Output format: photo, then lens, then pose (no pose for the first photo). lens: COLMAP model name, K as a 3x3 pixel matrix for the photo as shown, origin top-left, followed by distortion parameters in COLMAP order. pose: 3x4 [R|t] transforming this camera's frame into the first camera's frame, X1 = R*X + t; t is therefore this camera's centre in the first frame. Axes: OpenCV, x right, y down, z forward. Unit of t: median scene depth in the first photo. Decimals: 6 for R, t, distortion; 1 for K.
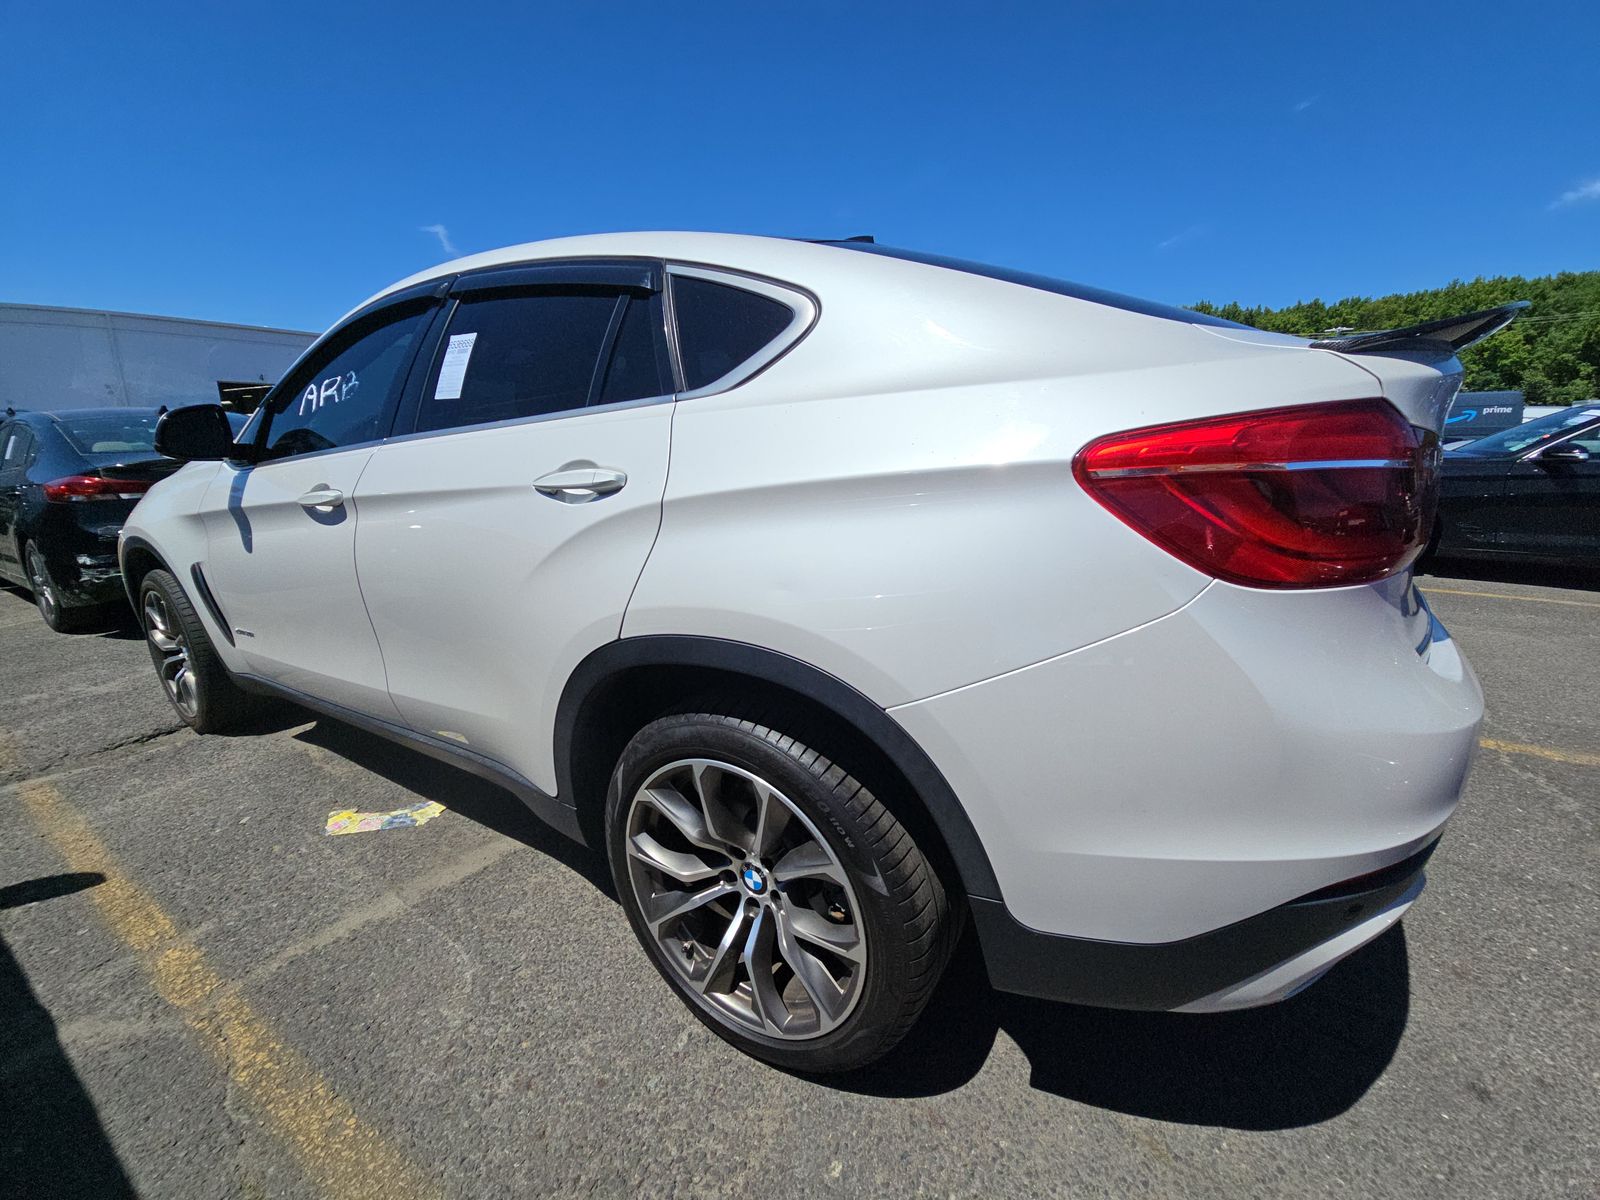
lens RADIAL K [[652.8, 0, 800.0], [0, 652.8, 600.0], [0, 0, 1]] dist [0.002183, -0.004571]
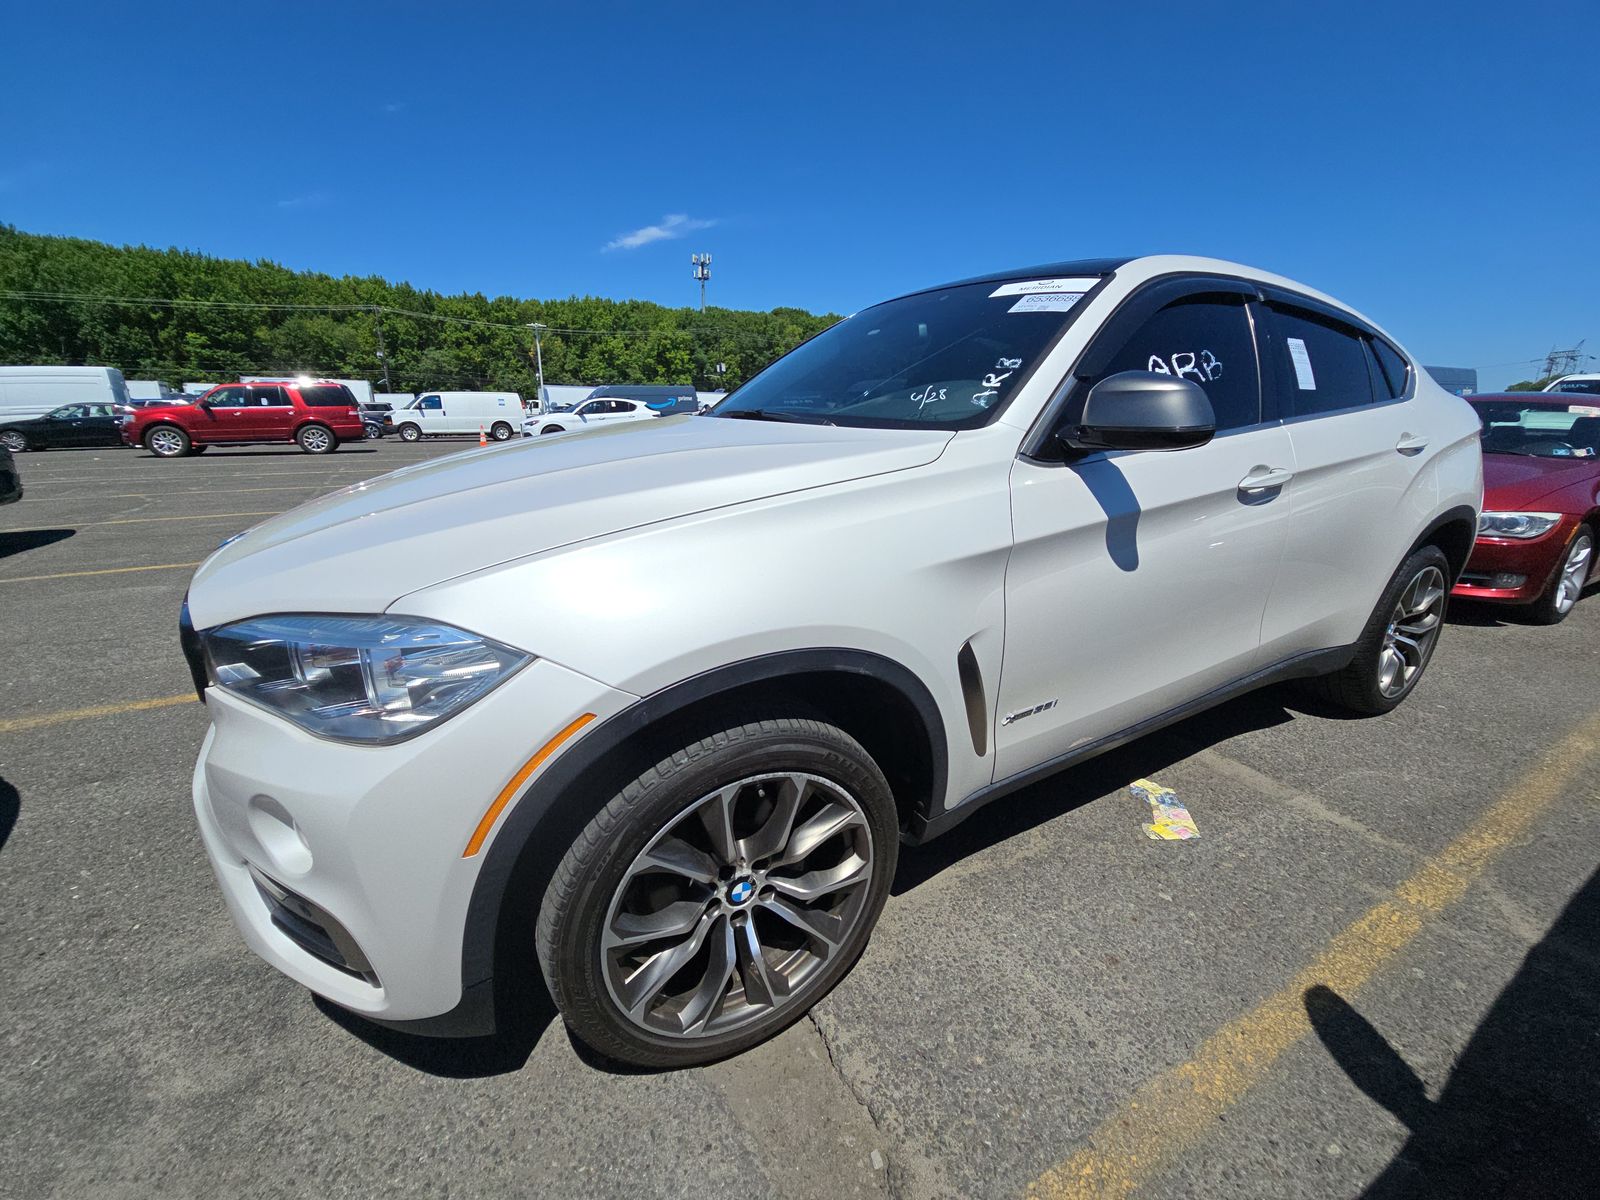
lens RADIAL K [[646.2, 0, 800.0], [0, 646.2, 600.0], [0, 0, 1]] dist [-0.006524, -0.000070]
pose [[0.470786, -0.232433, 0.851079, -1.705719], [0.201690, 0.967480, 0.152655, -0.237042], [-0.858884, 0.099786, 0.502355, 0.982303]]
